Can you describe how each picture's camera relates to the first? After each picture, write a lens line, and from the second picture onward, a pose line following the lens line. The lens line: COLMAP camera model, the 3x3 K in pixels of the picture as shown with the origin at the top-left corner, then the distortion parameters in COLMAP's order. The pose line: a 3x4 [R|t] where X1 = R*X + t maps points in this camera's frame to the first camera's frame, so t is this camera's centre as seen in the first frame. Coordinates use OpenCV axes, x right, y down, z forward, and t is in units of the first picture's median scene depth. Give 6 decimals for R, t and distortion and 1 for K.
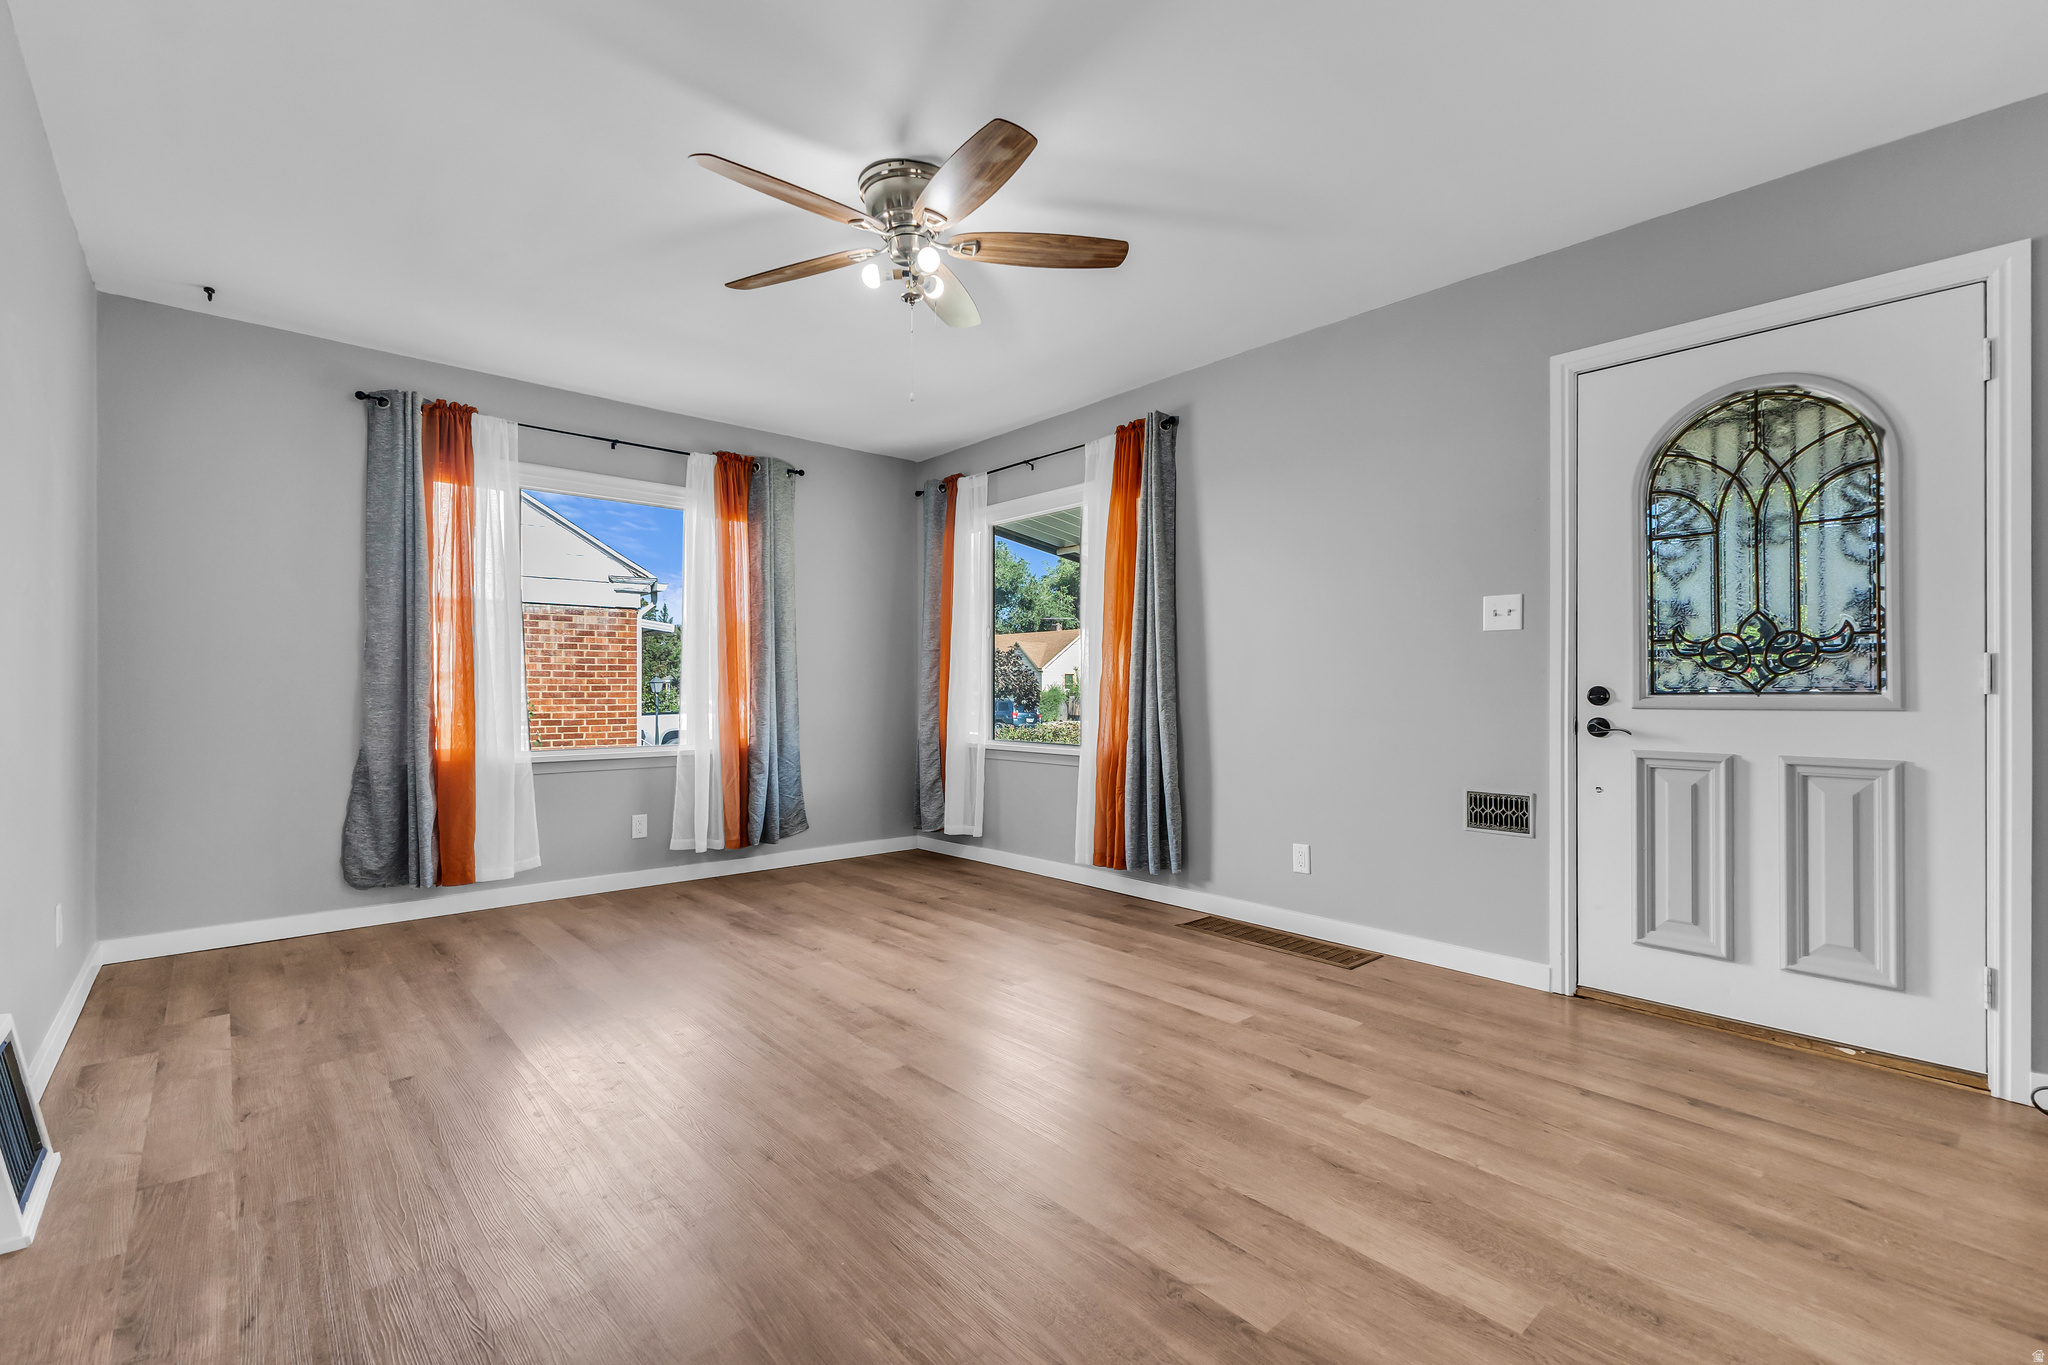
lens RADIAL K [[891.2, 0, 1030.3], [0, 891.2, 695.4], [0, 0, 1]] dist [0.003958, 0.000347]
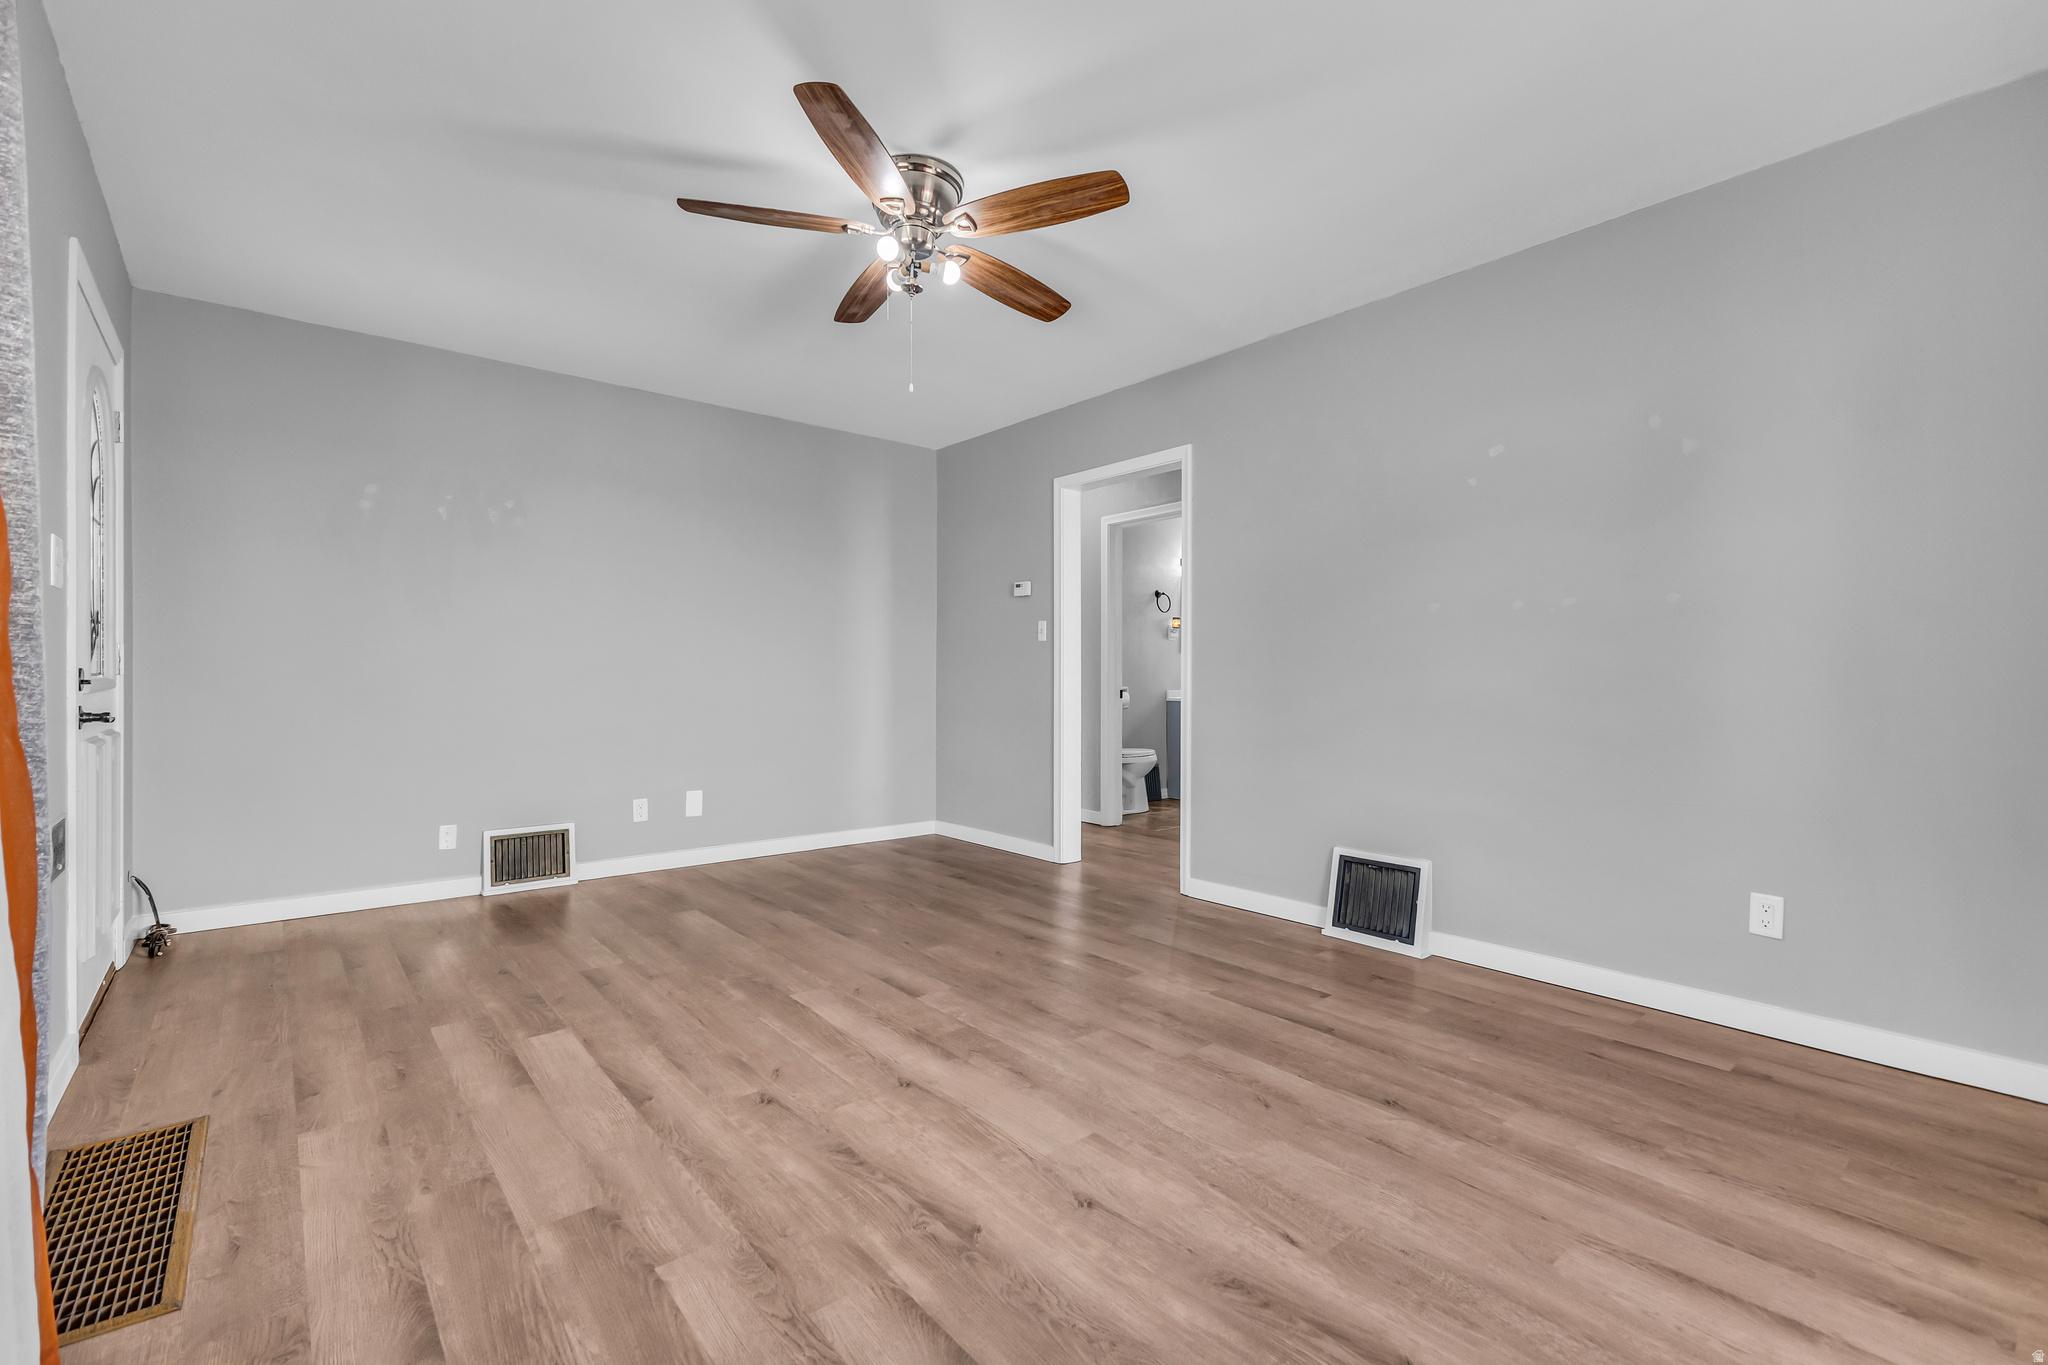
lens RADIAL K [[891.2, 0, 1019.7], [0, 891.2, 670.8], [0, 0, 1]] dist [0.003958, 0.000347]
pose [[-0.999248, -0.005219, 0.038432, -0.232486], [-0.005299, 0.999984, -0.001980, -0.007742], [-0.038421, -0.002182, -0.999259, 1.586540]]
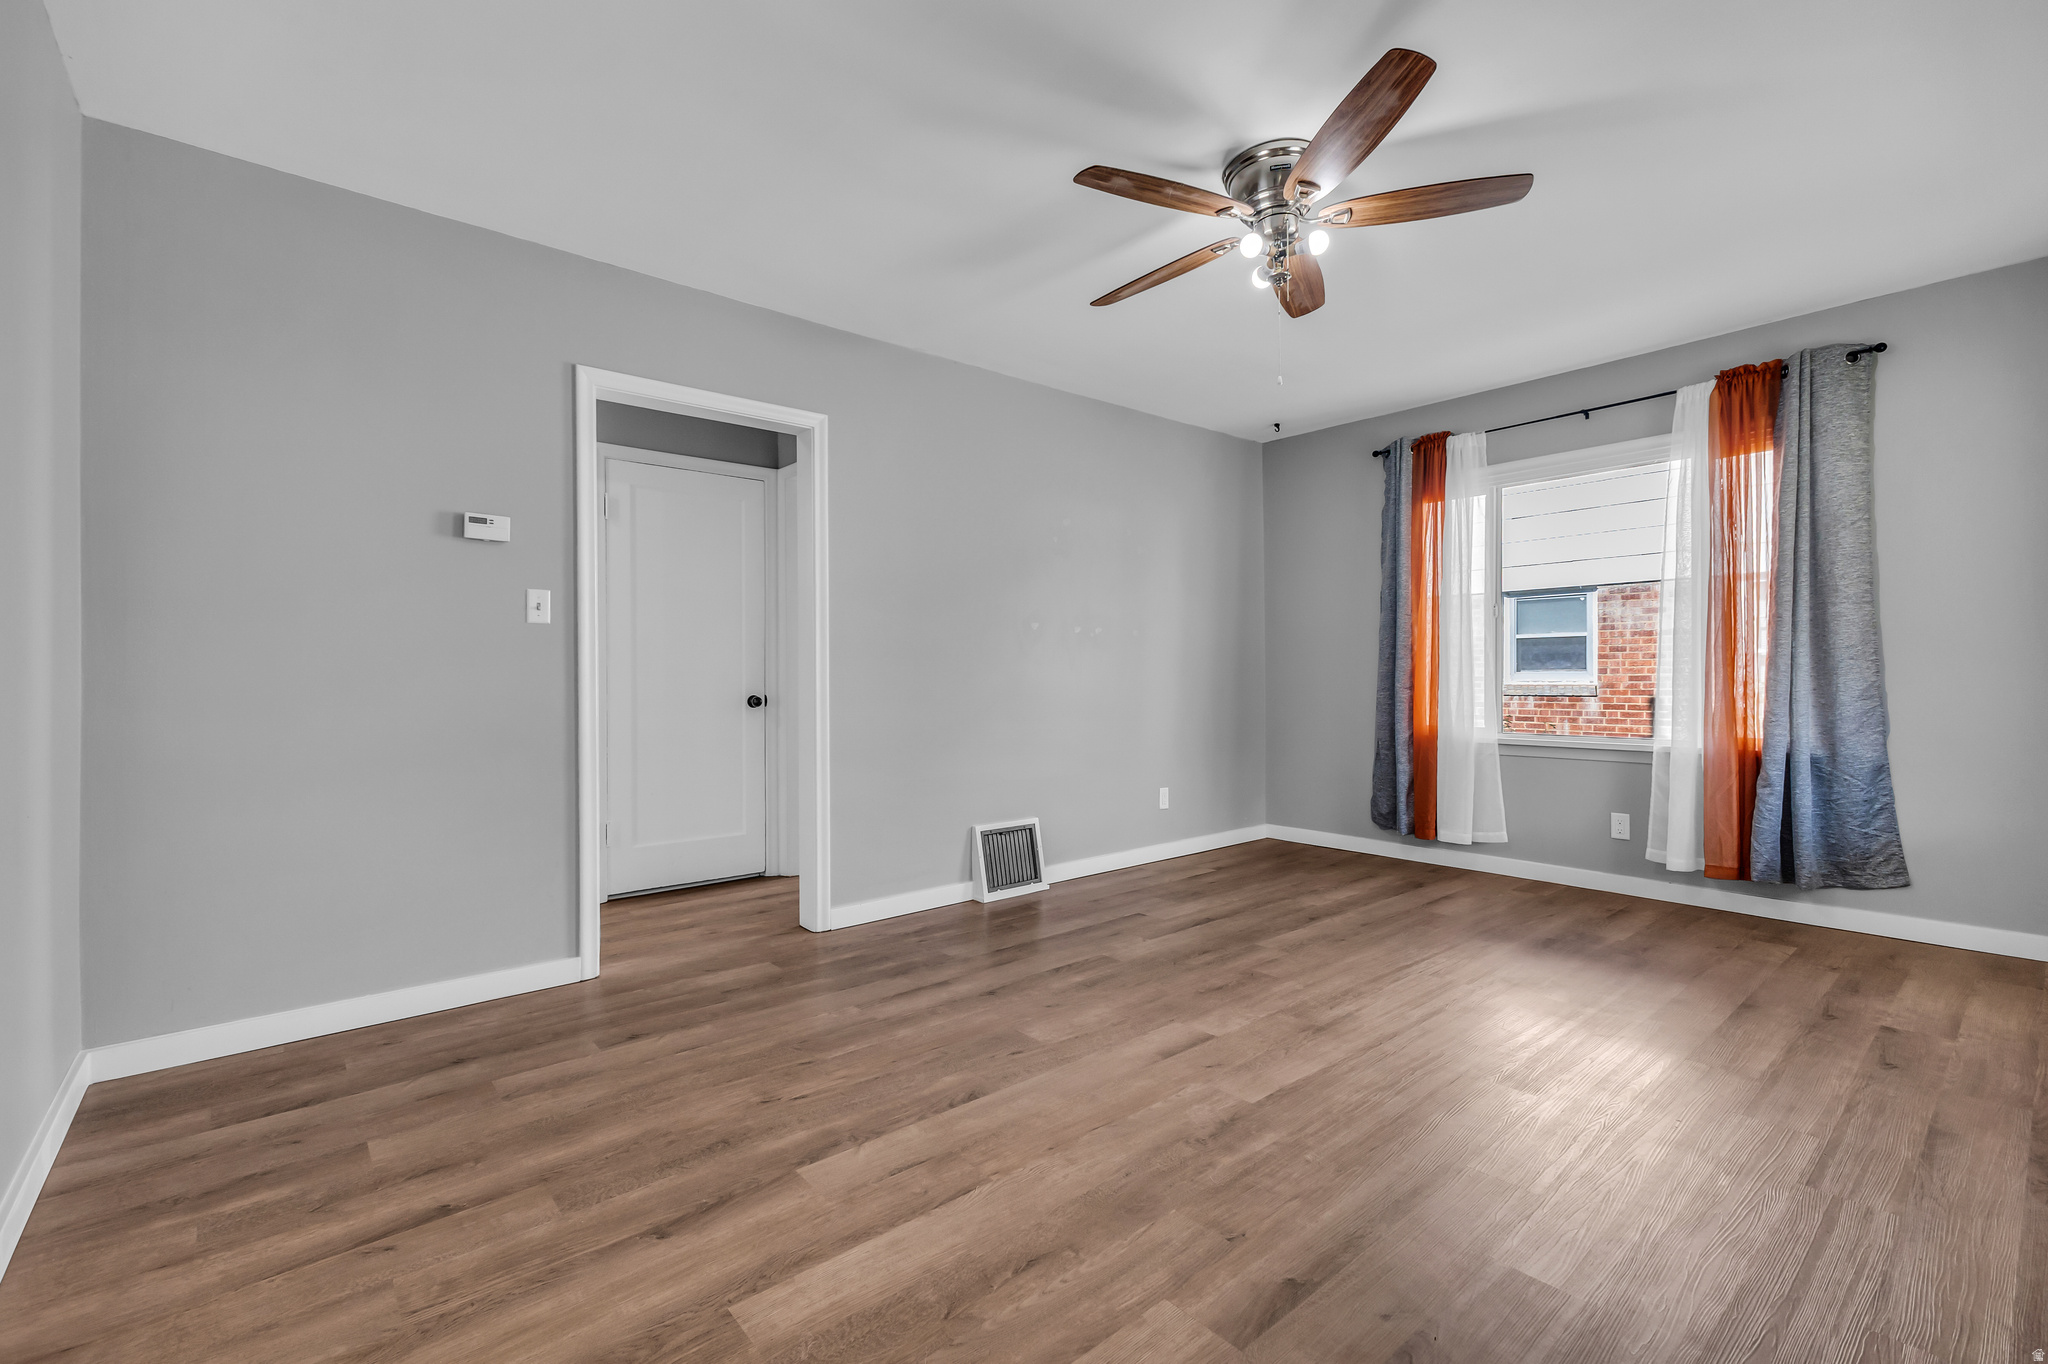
lens RADIAL K [[891.2, 0, 1020.5], [0, 891.2, 680.0], [0, 0, 1]] dist [0.003958, 0.000347]
pose [[-0.031686, 0.004759, -0.999487, 0.674858], [0.001452, 0.999988, 0.004715, -0.008350], [0.999497, -0.001302, -0.031693, 0.590000]]
